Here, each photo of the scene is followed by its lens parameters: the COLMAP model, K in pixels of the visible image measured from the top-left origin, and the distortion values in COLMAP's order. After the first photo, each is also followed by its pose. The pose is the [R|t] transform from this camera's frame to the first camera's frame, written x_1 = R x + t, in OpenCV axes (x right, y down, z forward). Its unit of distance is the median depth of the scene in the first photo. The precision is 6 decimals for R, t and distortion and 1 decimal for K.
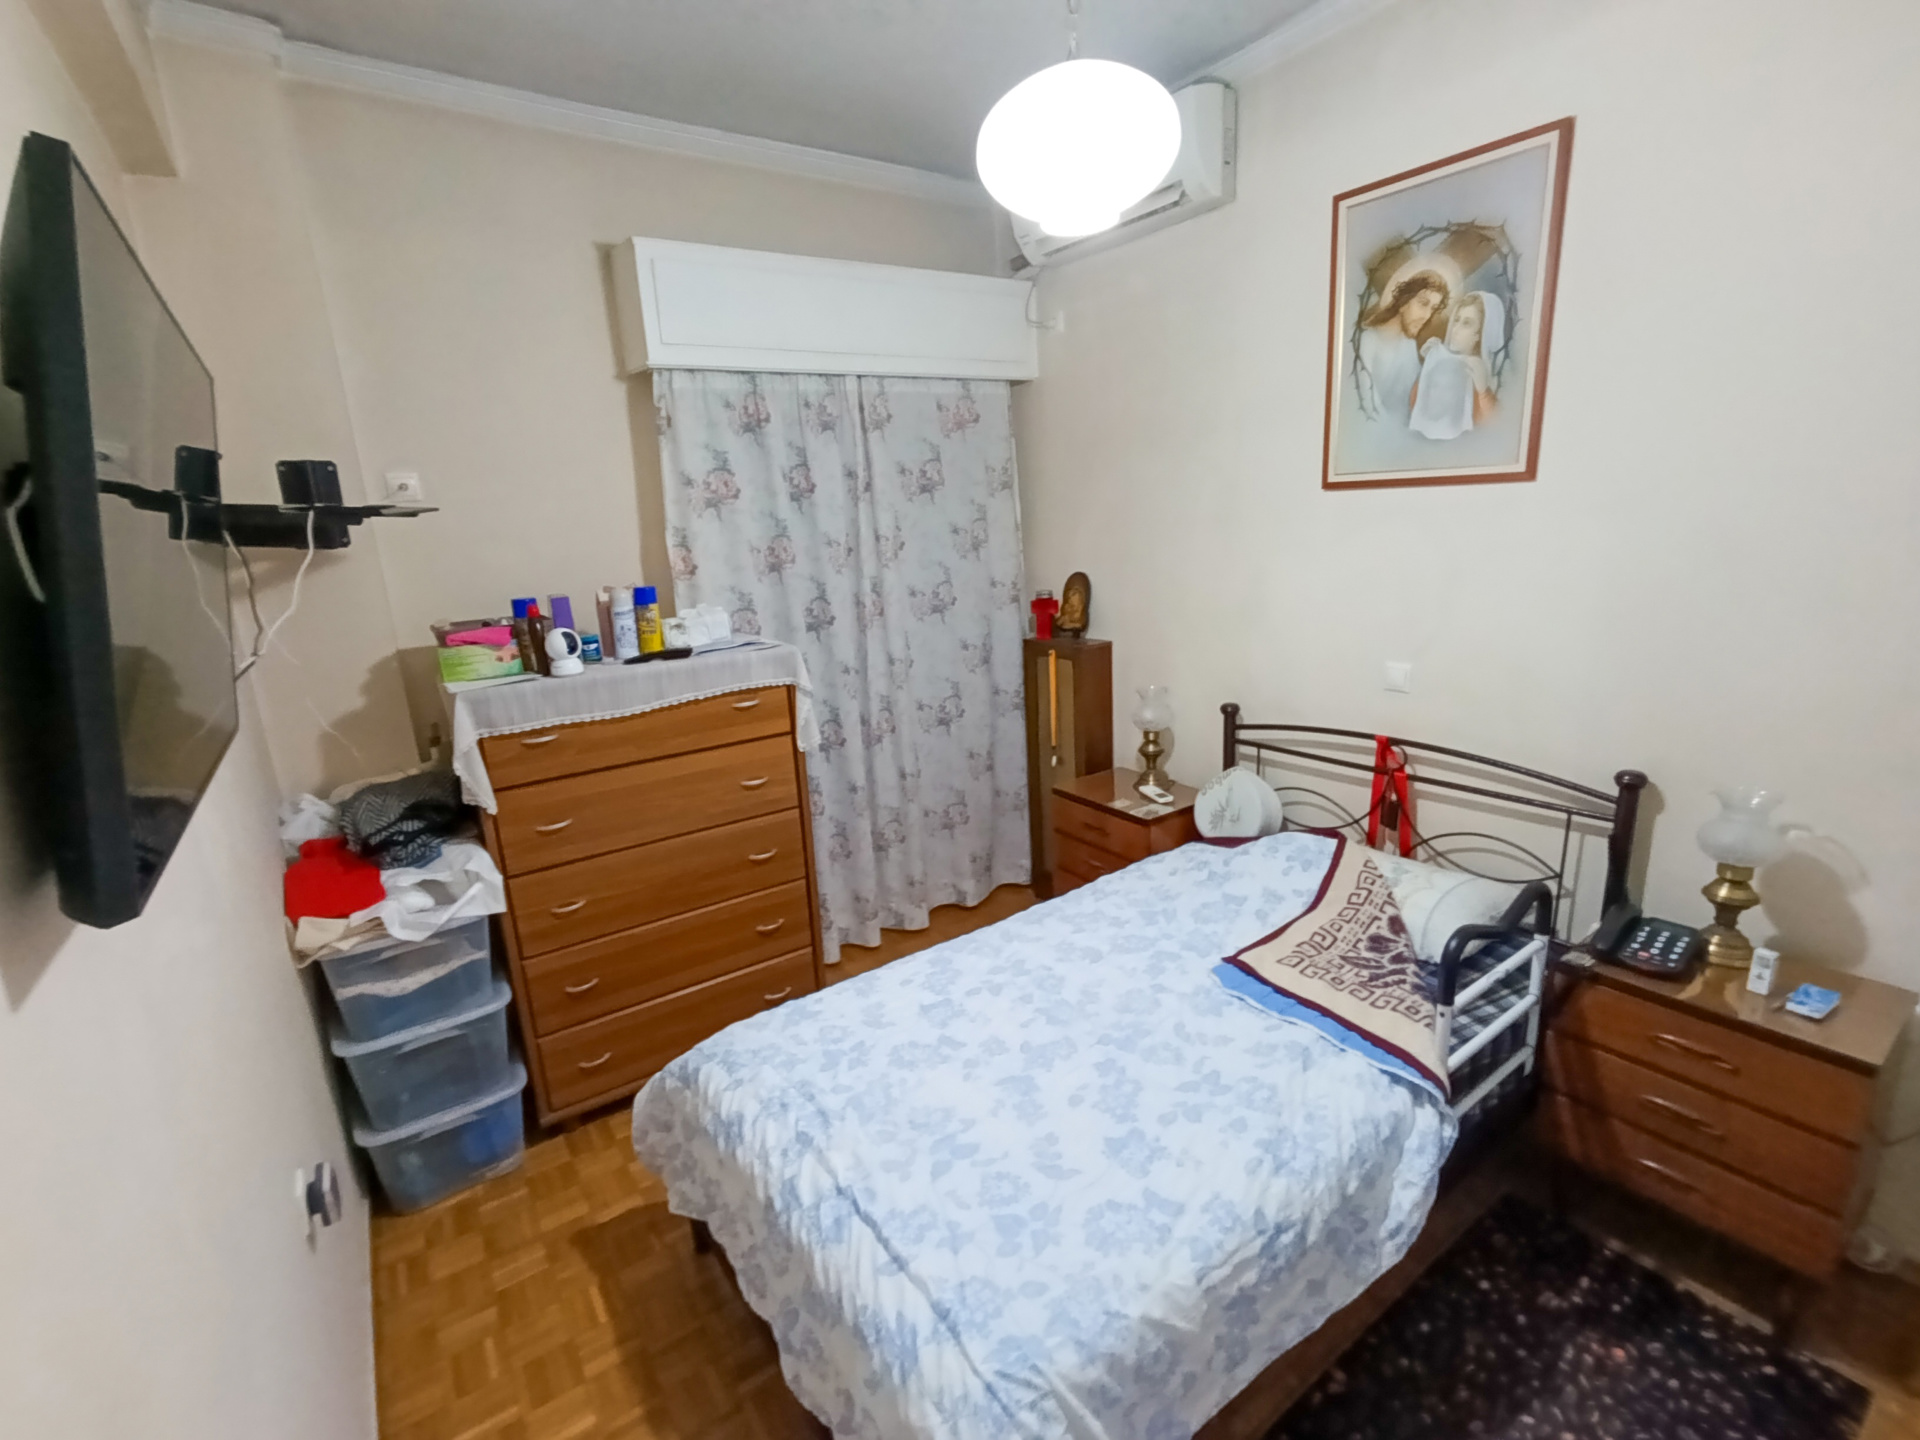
lens RADIAL K [[864.5, 0, 964.0], [0, 864.5, 724.4], [0, 0, 1]] dist [0.001340, 0.001474]
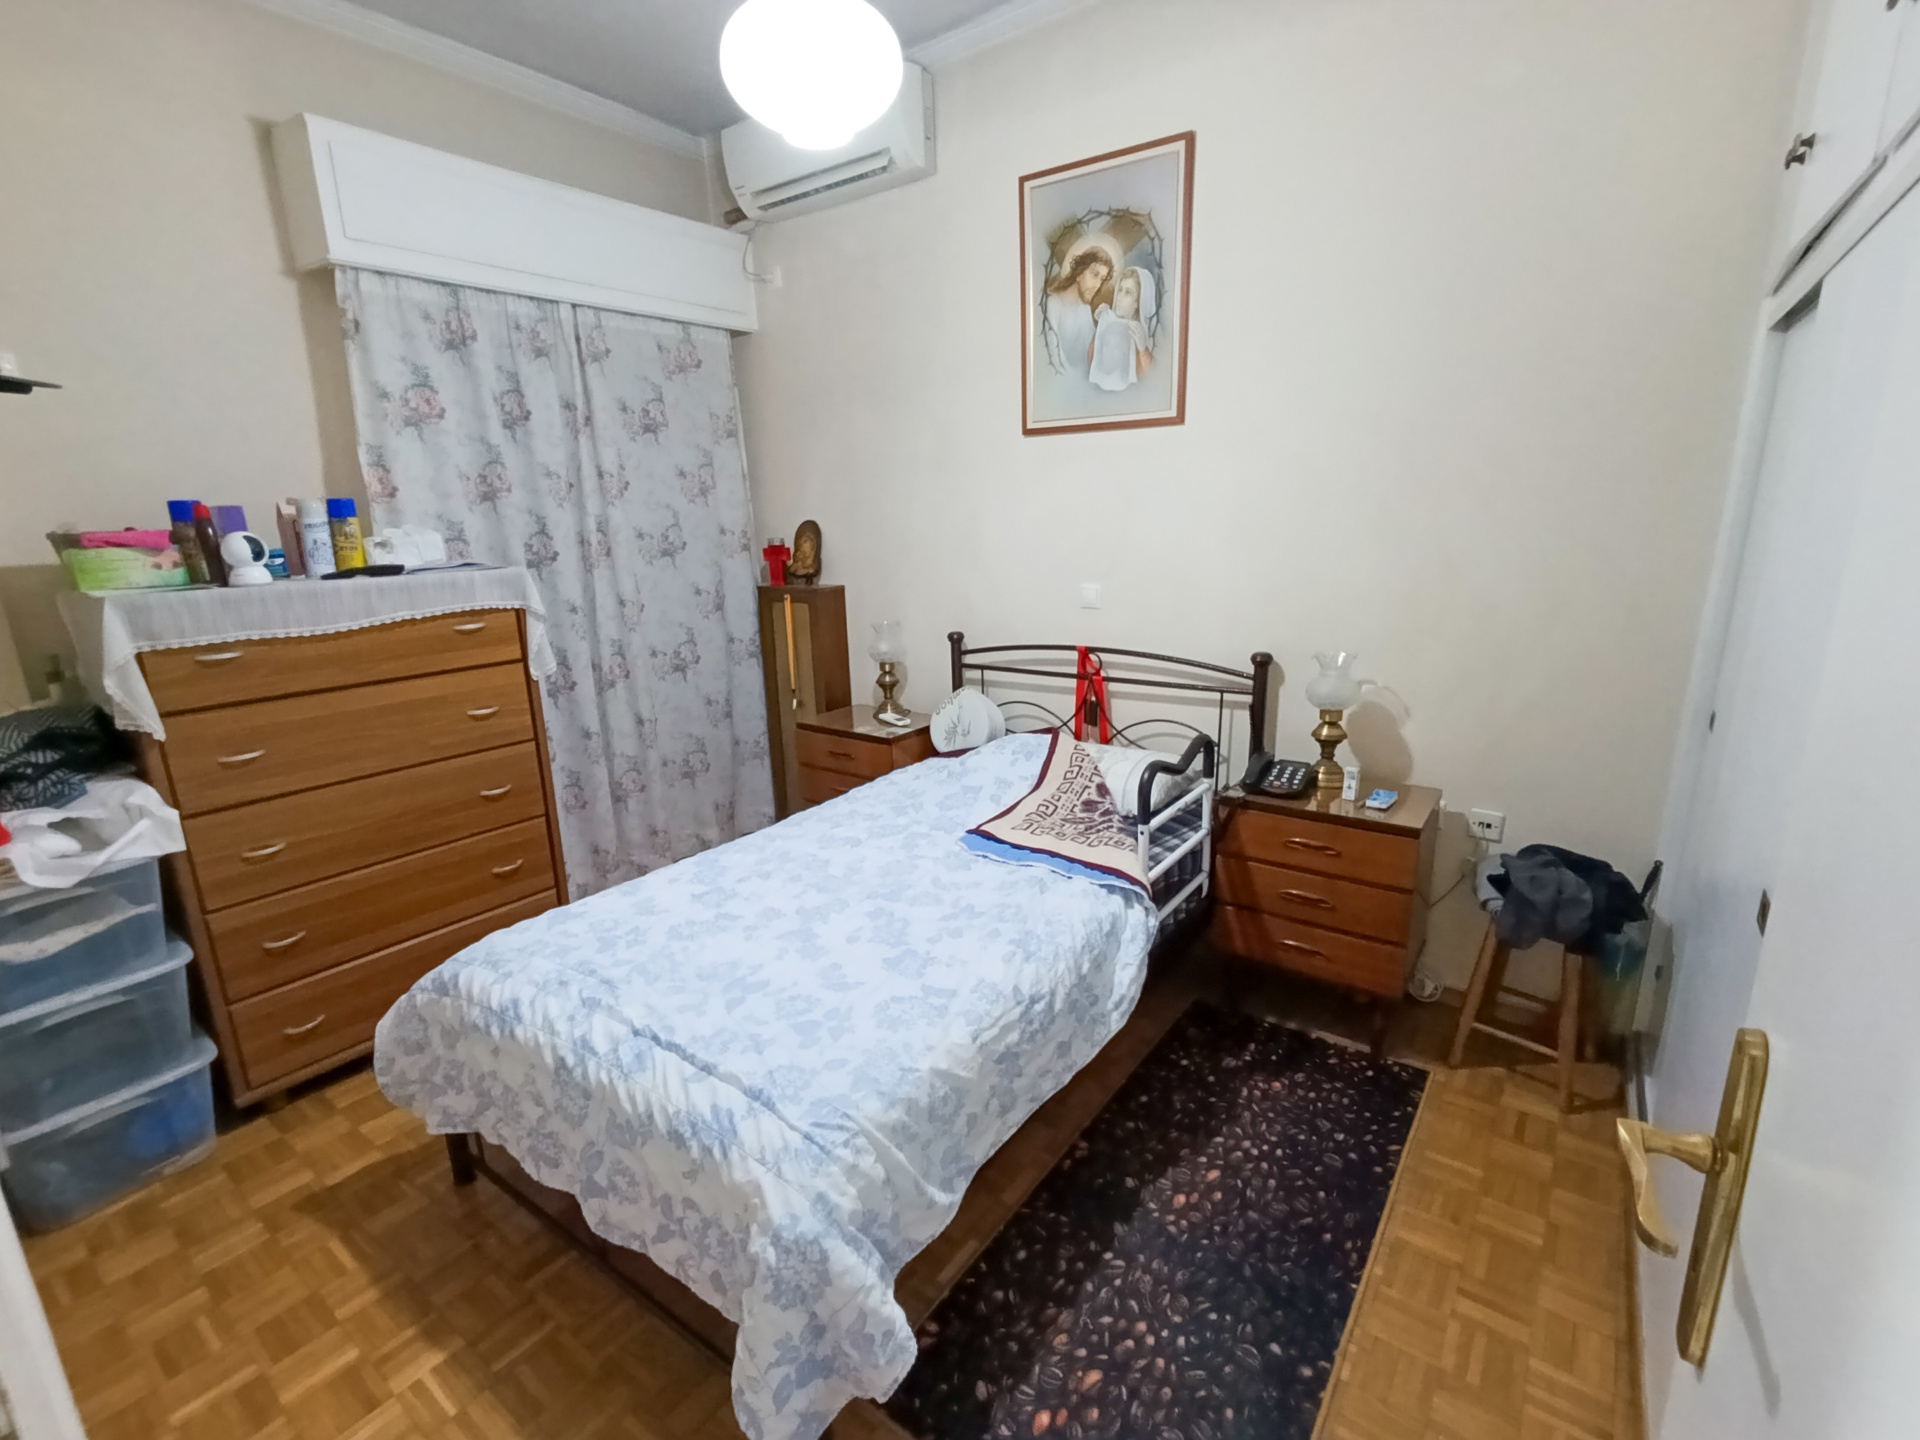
lens RADIAL K [[864.5, 0, 954.2], [0, 864.5, 715.5], [0, 0, 1]] dist [0.001340, 0.001474]
pose [[0.949977, -0.049975, 0.308295, -0.055274], [0.053831, 0.998542, -0.004009, 0.122866], [-0.307645, 0.020404, 0.951282, -0.068760]]
